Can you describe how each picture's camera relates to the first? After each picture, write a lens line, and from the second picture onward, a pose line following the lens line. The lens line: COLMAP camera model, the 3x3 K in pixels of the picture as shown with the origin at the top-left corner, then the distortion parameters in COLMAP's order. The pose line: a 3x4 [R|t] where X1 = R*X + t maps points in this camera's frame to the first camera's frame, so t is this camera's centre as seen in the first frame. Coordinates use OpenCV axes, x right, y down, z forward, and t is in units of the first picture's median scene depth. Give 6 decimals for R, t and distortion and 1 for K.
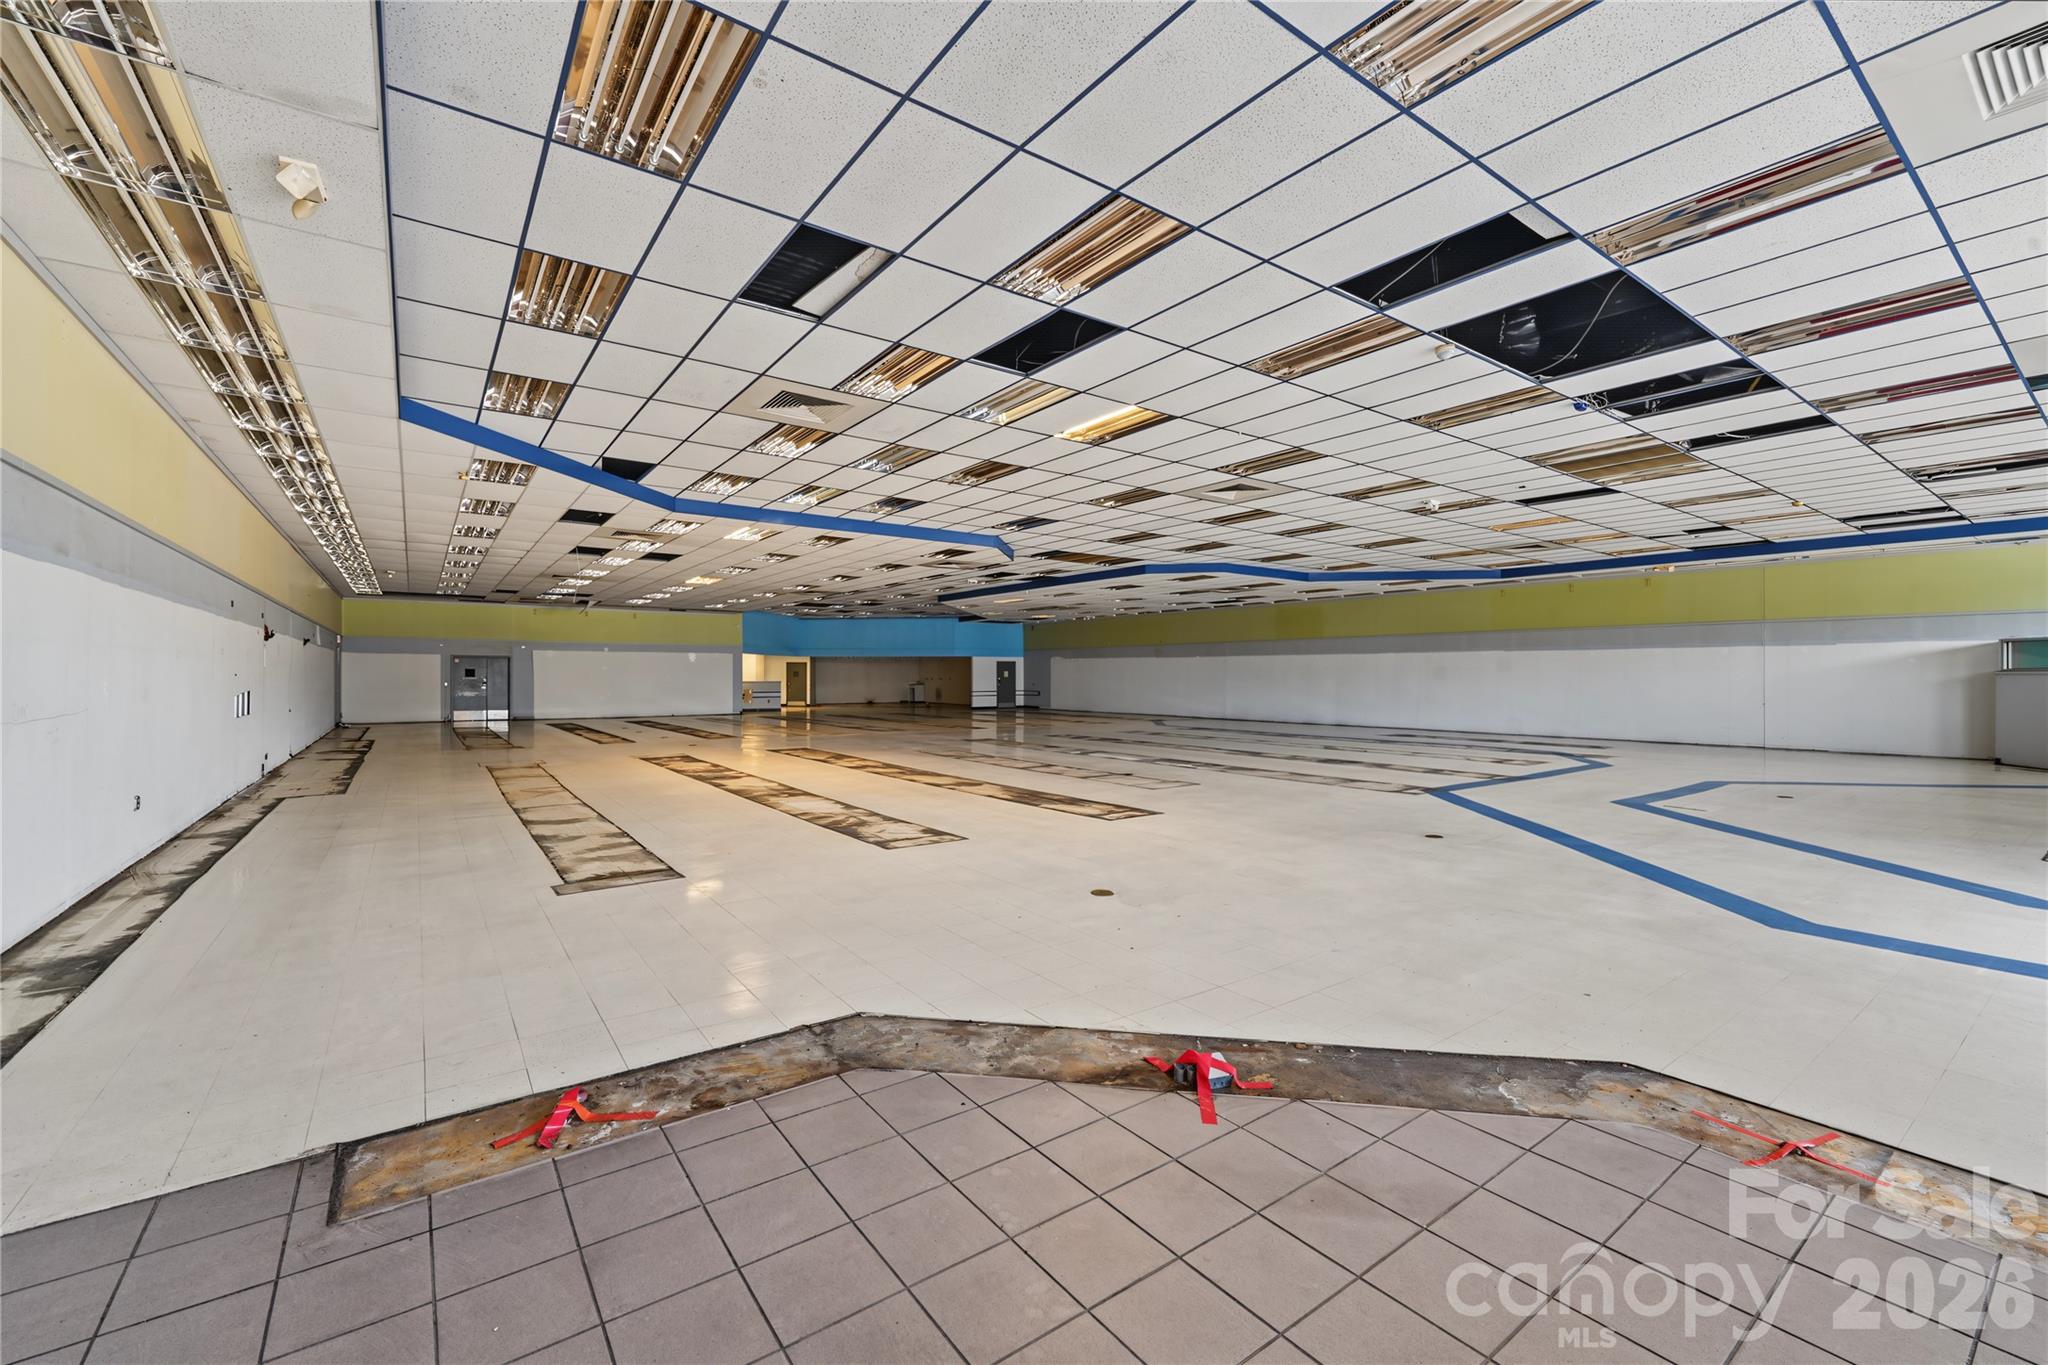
lens RADIAL K [[849.1, 0, 1030.9], [0, 849.1, 689.9], [0, 0, 1]] dist [0.005794, -0.001760]
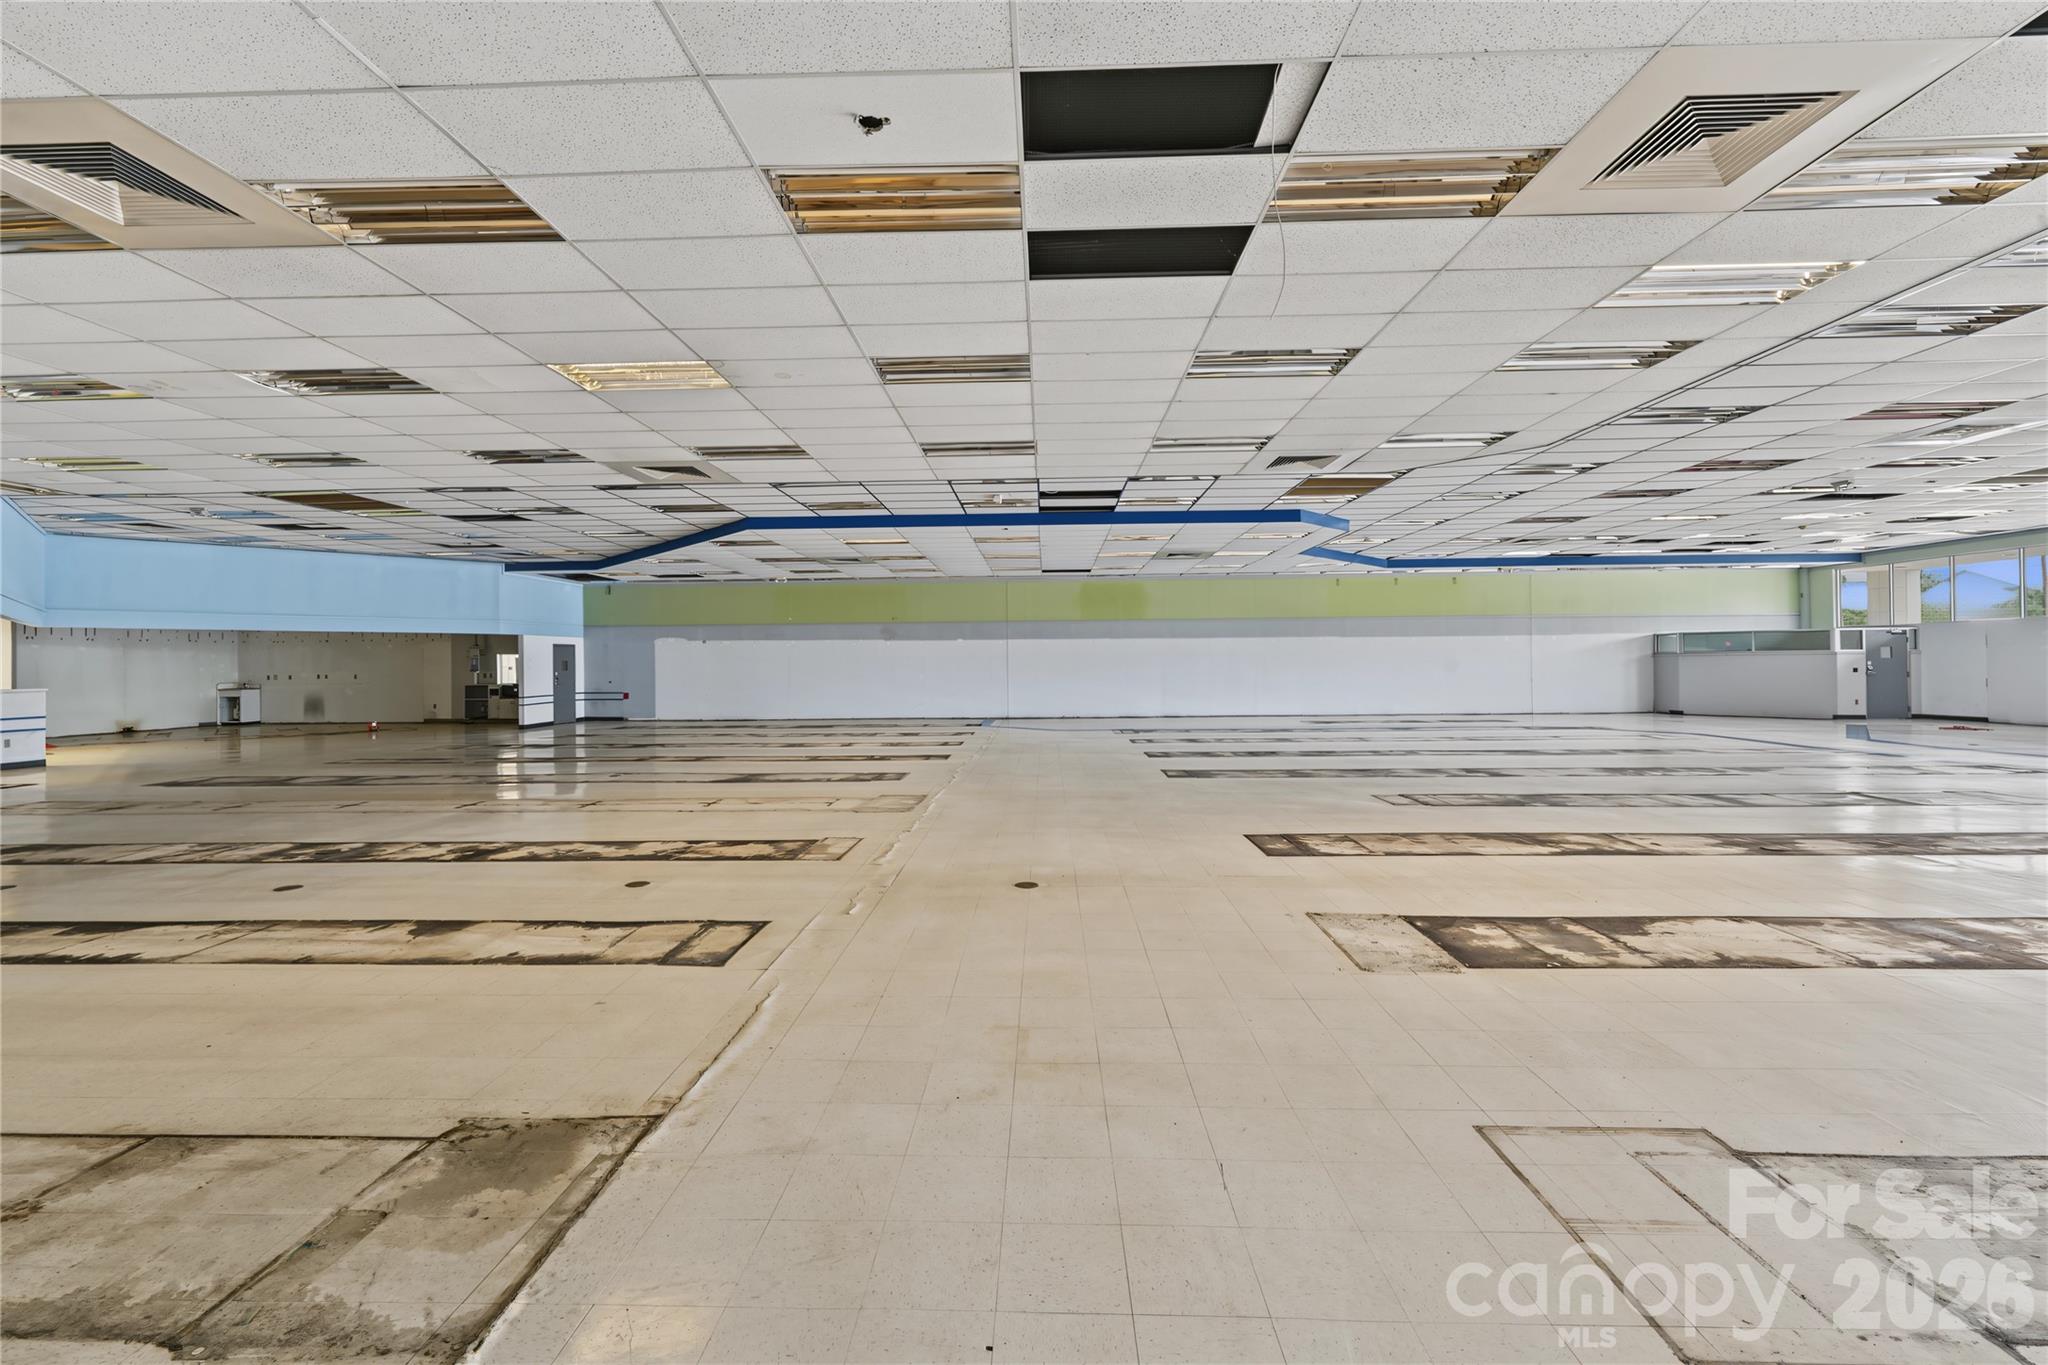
lens RADIAL K [[849.1, 0, 973.7], [0, 849.1, 678.8], [0, 0, 1]] dist [0.005794, -0.001760]
pose [[0.625809, -0.017960, 0.779770, -0.319296], [0.023200, 0.999721, 0.004407, -0.005572], [-0.779631, 0.015333, 0.626051, 0.416797]]
